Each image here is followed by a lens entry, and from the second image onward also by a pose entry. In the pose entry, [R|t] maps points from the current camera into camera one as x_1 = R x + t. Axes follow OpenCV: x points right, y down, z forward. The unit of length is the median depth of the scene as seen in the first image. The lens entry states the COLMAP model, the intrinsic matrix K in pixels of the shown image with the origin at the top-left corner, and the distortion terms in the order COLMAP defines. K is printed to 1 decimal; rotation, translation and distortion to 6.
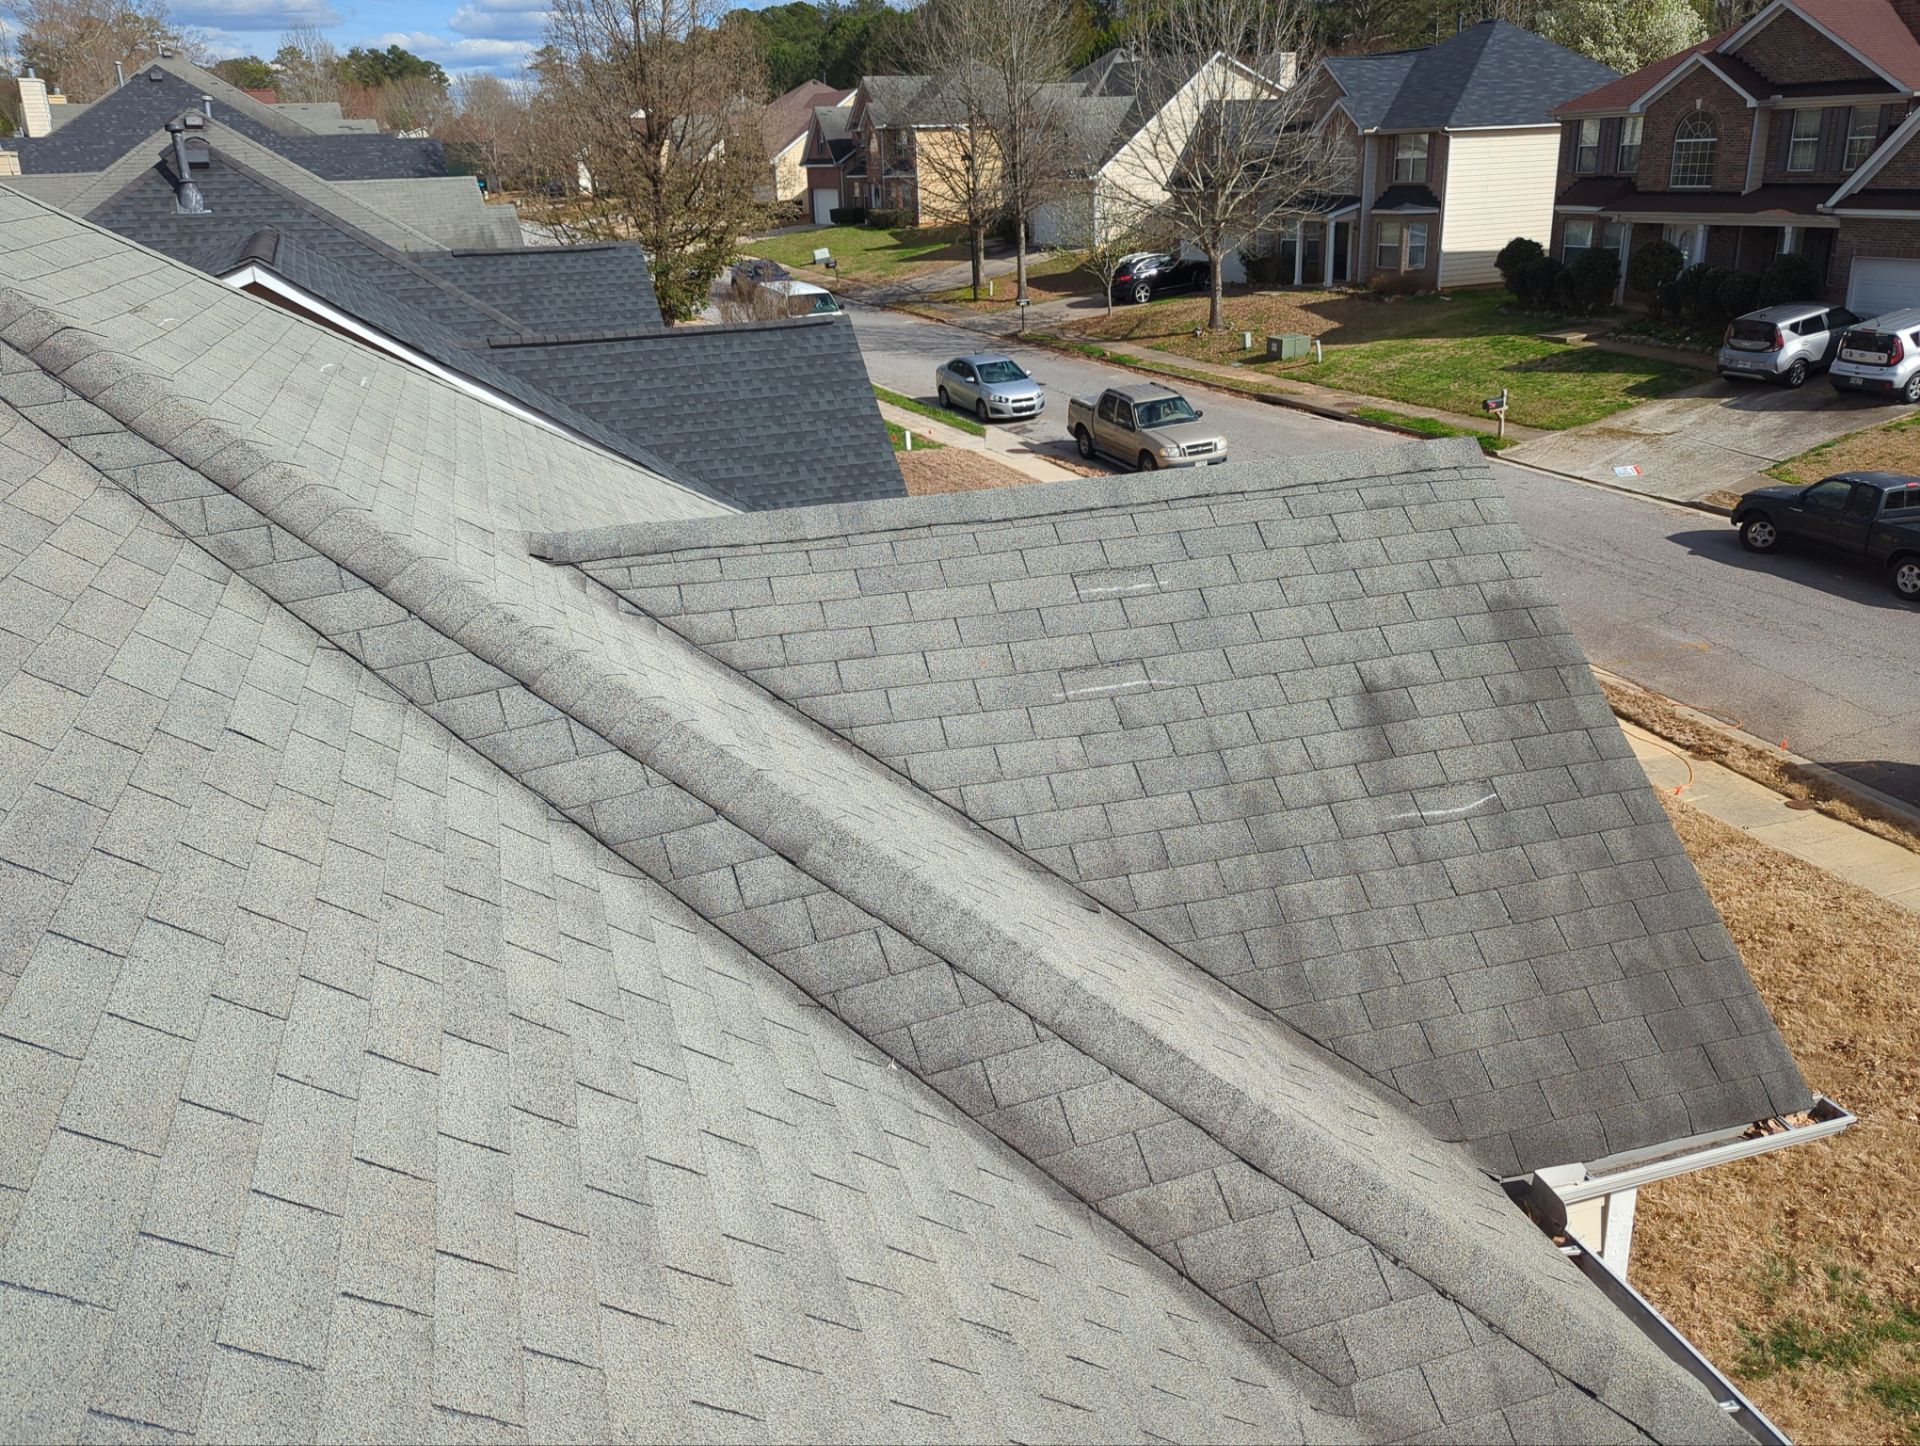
lens RADIAL K [[1573.2, 0, 961.9], [0, 1573.2, 713.2], [0, 0, 1]] dist [0.063723, -0.057178]
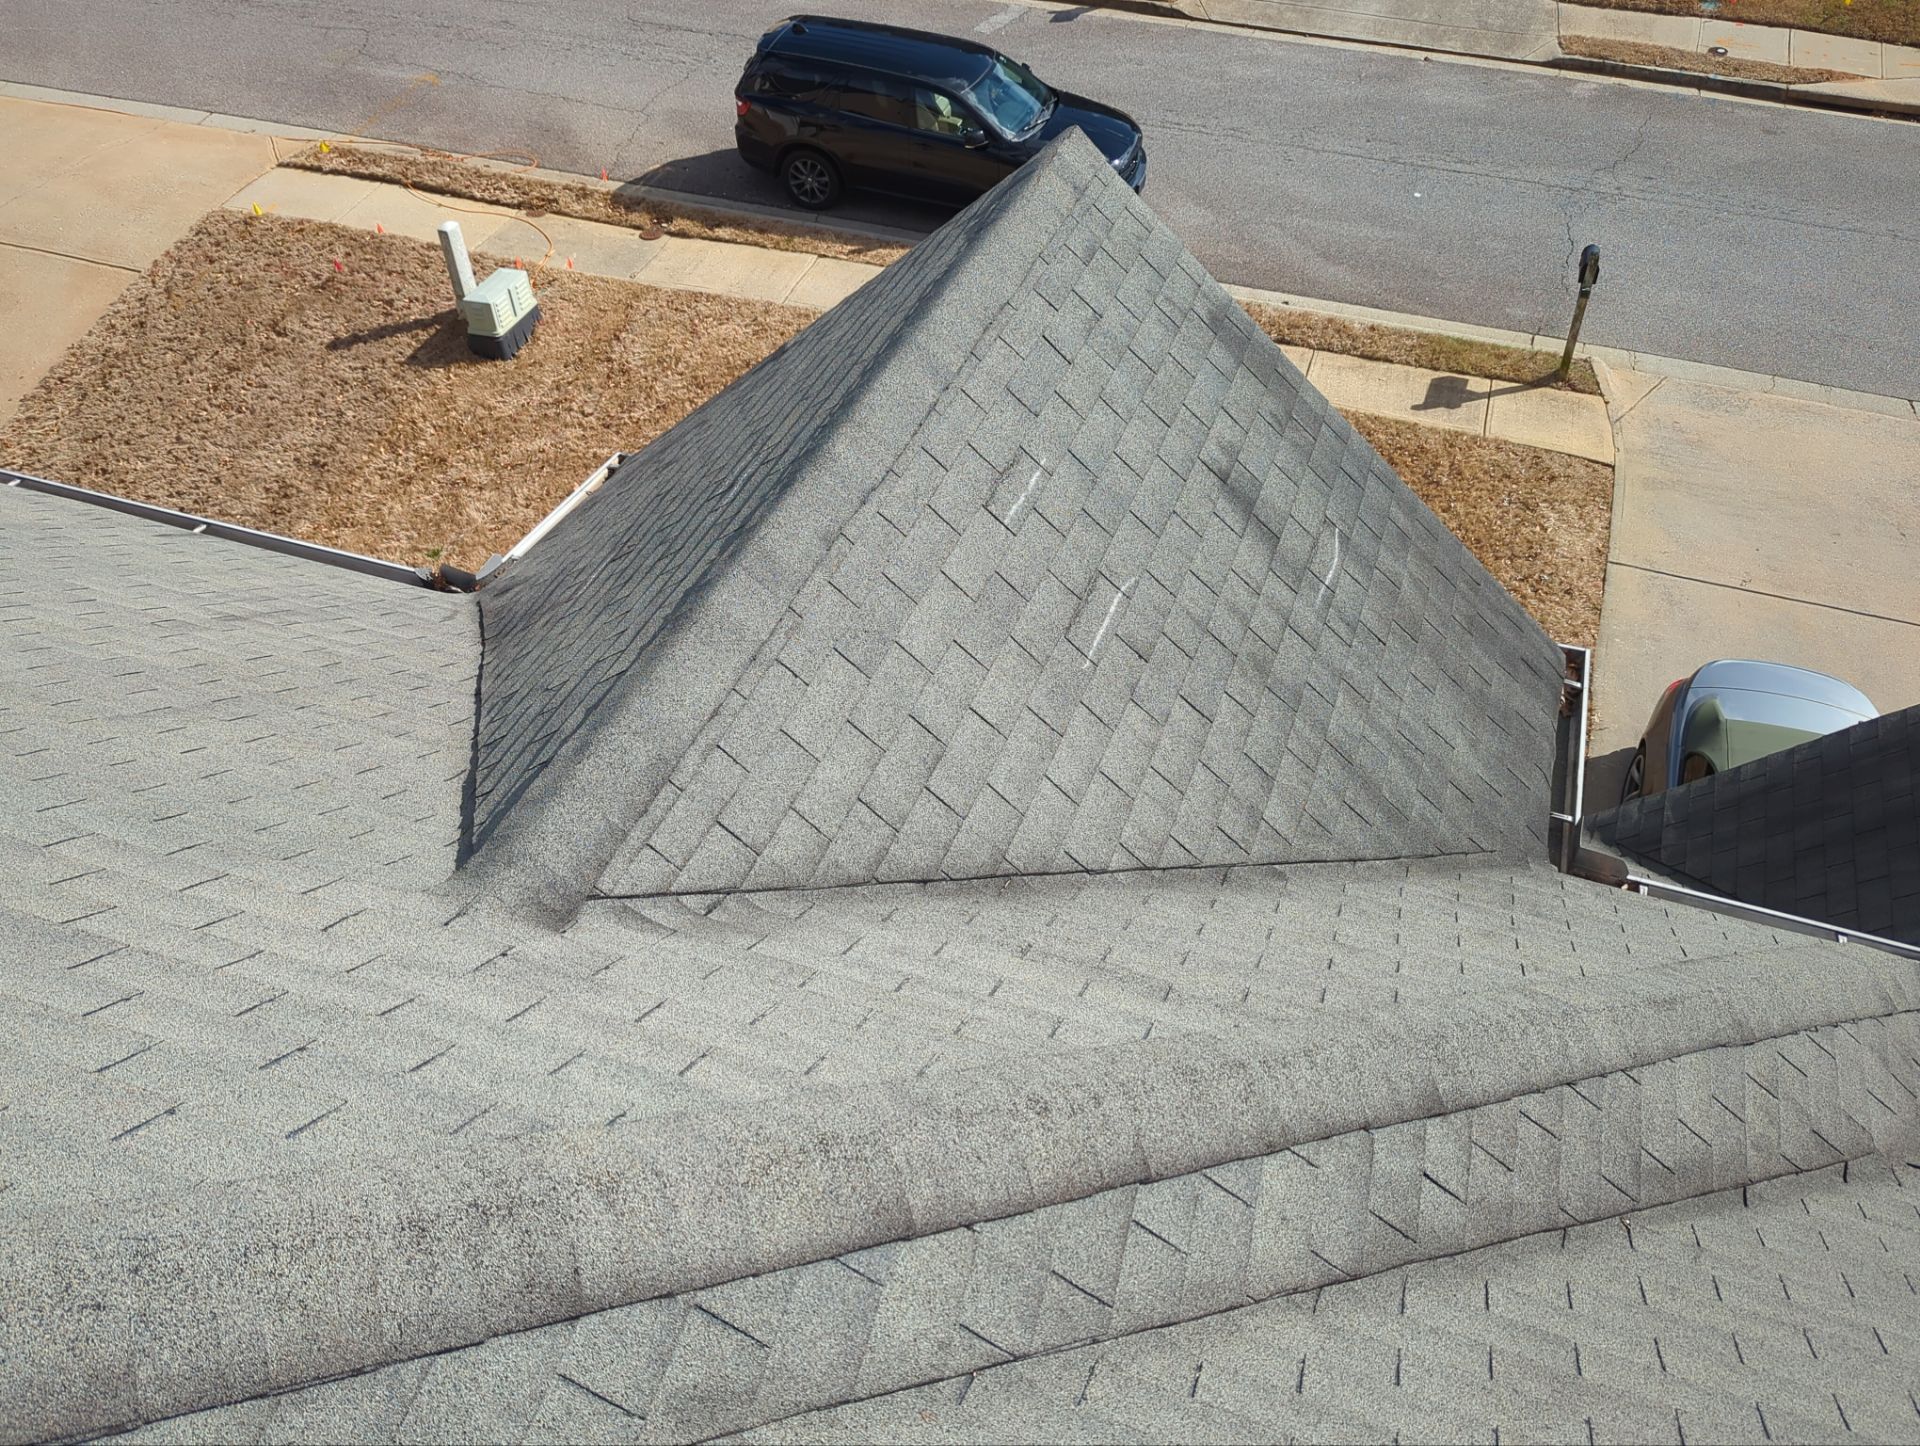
lens RADIAL K [[1573.2, 0, 951.1], [0, 1573.2, 712.9], [0, 0, 1]] dist [0.063723, -0.057178]
pose [[0.602507, -0.520267, 0.605233, -0.149212], [0.257676, 0.844524, 0.469449, -0.120192], [-0.755373, -0.126893, 0.642892, 0.167483]]
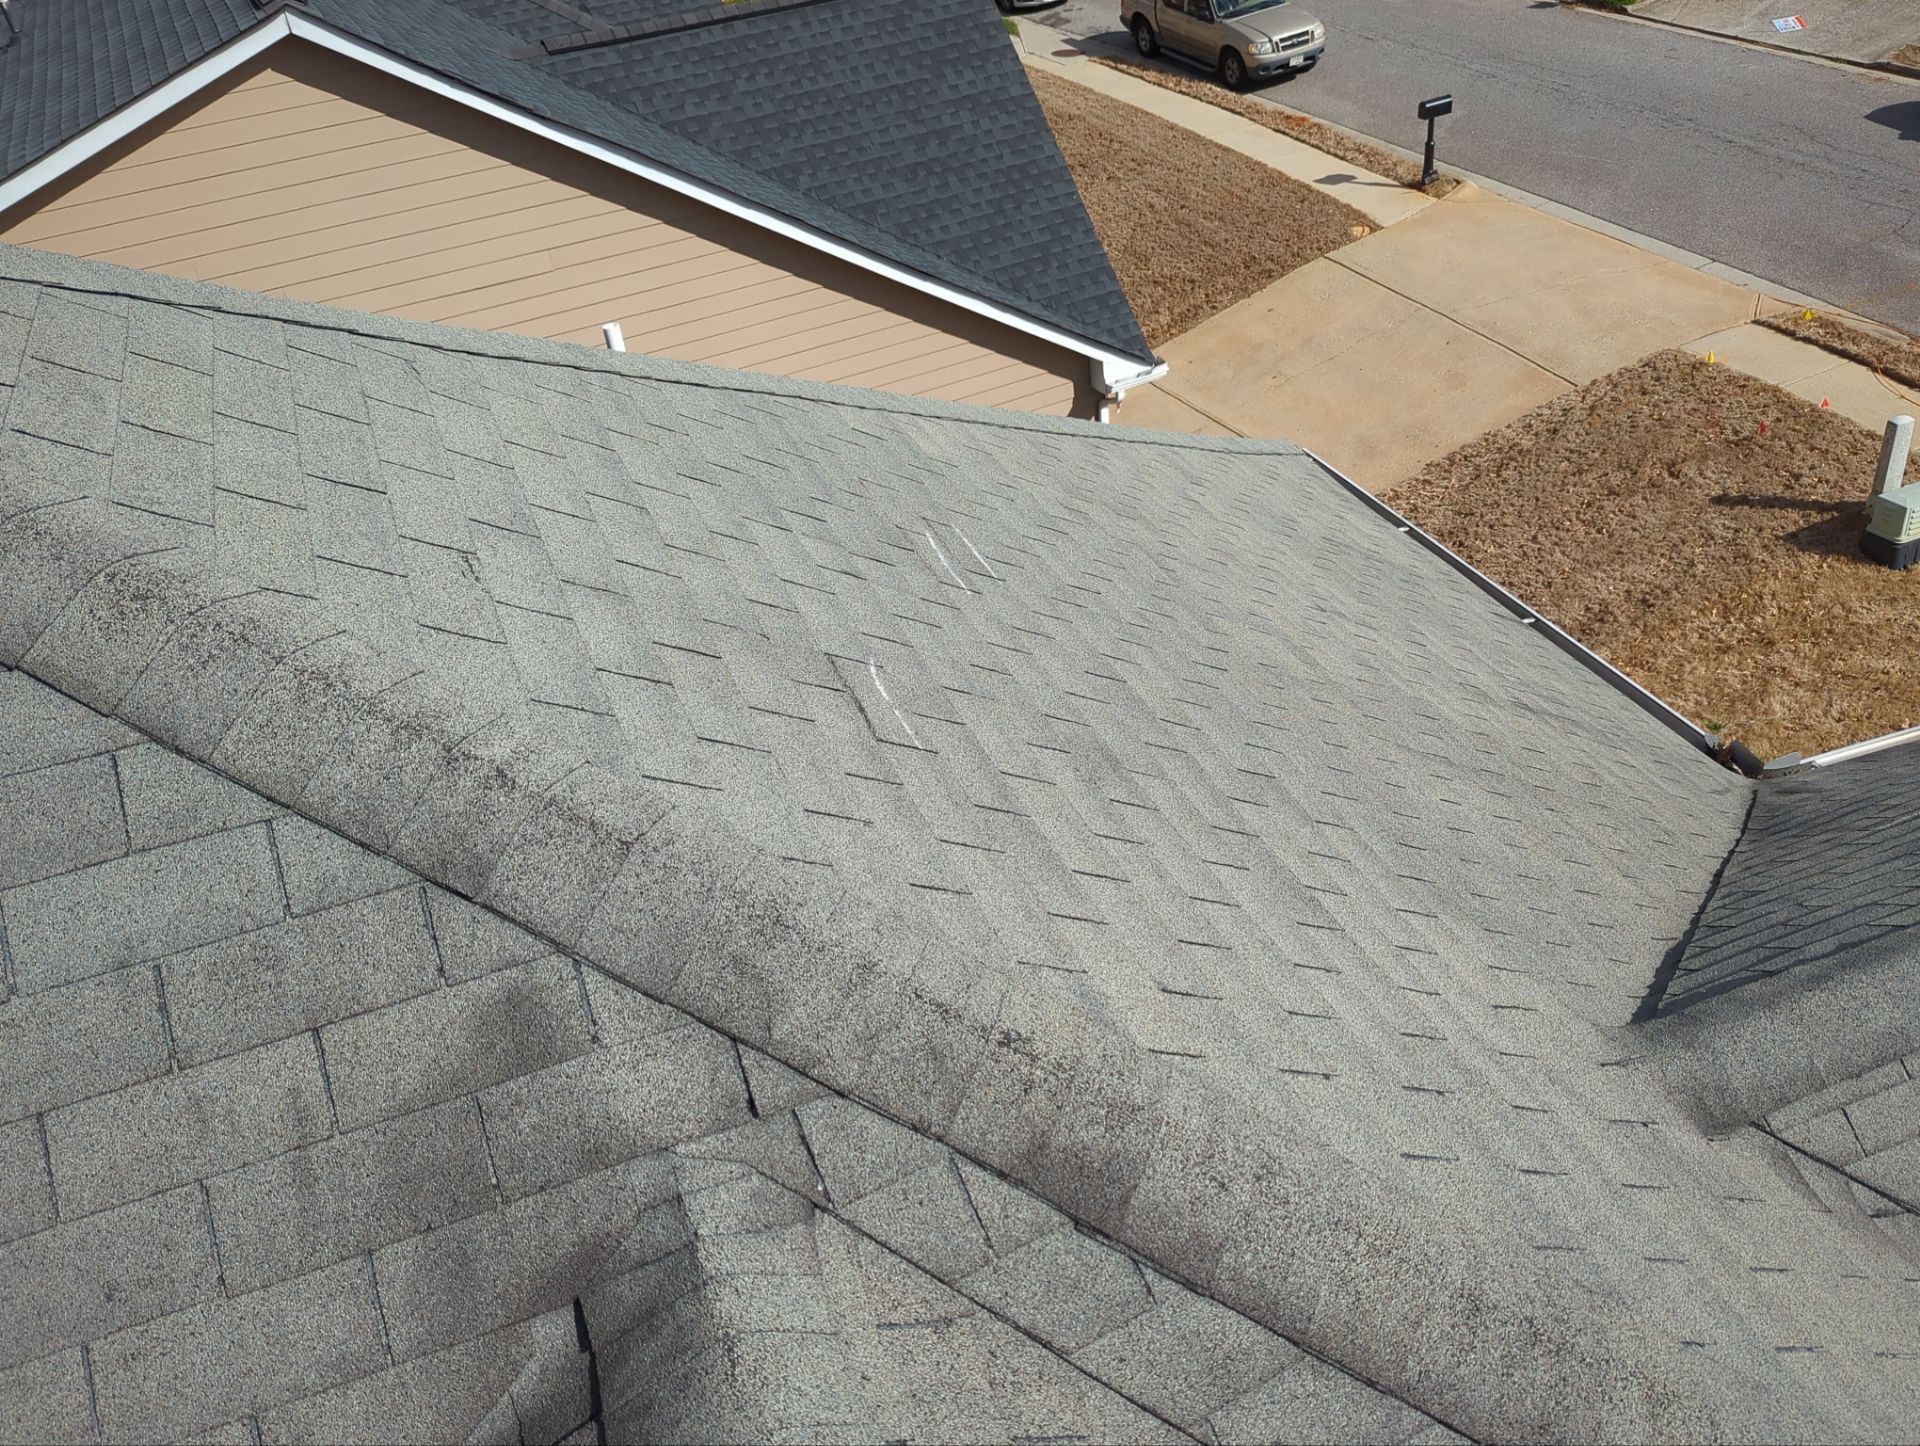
lens RADIAL K [[1573.2, 0, 958.9], [0, 1573.2, 714.6], [0, 0, 1]] dist [0.063723, -0.057178]
pose [[0.995322, -0.094885, 0.018178, -0.158210], [0.086688, 0.960198, 0.265527, -0.121759], [-0.042649, -0.262709, 0.963932, 0.164625]]
